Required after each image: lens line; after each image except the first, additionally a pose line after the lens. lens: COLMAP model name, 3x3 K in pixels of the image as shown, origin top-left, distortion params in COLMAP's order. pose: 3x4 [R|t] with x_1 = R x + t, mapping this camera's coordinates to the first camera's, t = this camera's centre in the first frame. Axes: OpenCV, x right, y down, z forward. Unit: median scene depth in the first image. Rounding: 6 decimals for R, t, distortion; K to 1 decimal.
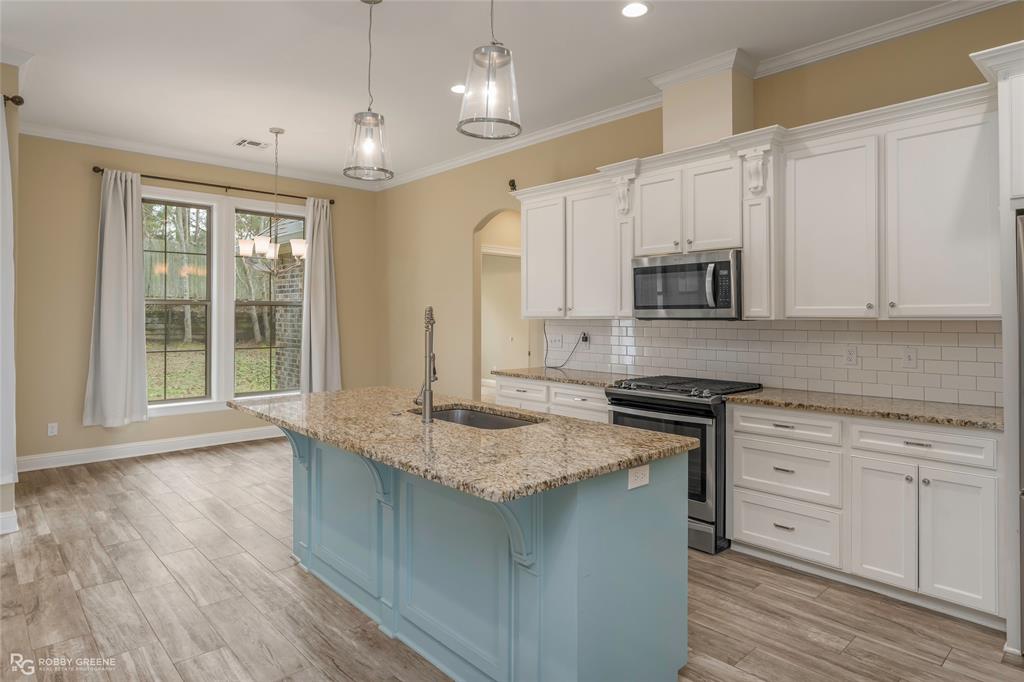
lens RADIAL K [[593.2, 0, 510.7], [0, 593.2, 313.4], [0, 0, 1]] dist [0.001034, 0.000574]
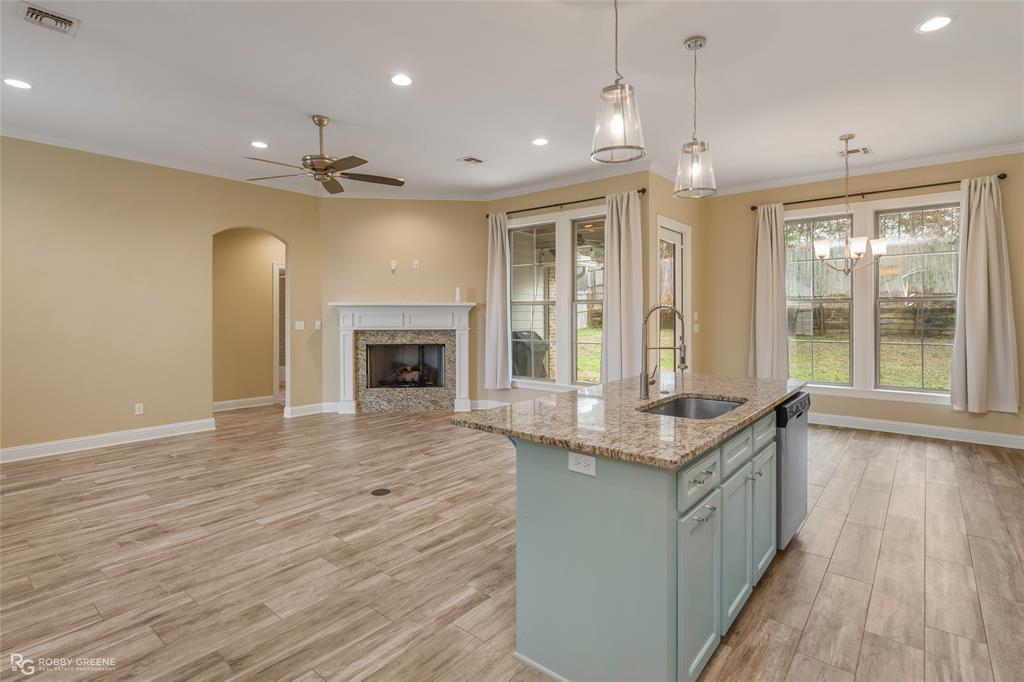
lens RADIAL K [[498.8, 0, 514.1], [0, 498.8, 314.3], [0, 0, 1]] dist [-0.001553, 0.001066]
pose [[0.137564, -0.000622, -0.990493, 0.582315], [0.008755, 0.999962, 0.000588, 0.004232], [0.990454, -0.008753, 0.137564, 0.410749]]
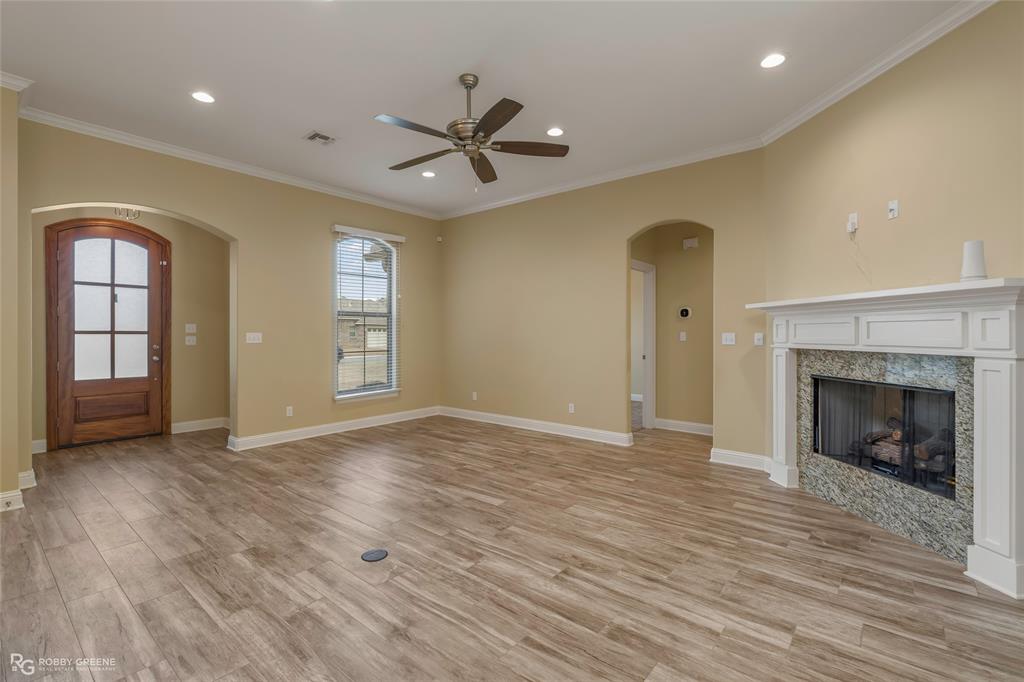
lens RADIAL K [[460.4, 0, 511.5], [0, 460.4, 334.9], [0, 0, 1]] dist [-0.003192, 0.000603]
pose [[-0.991232, -0.002755, -0.132104, -0.582923], [-0.002132, 0.999986, -0.004860, 0.035287], [0.132116, -0.004535, -0.991224, 0.999726]]
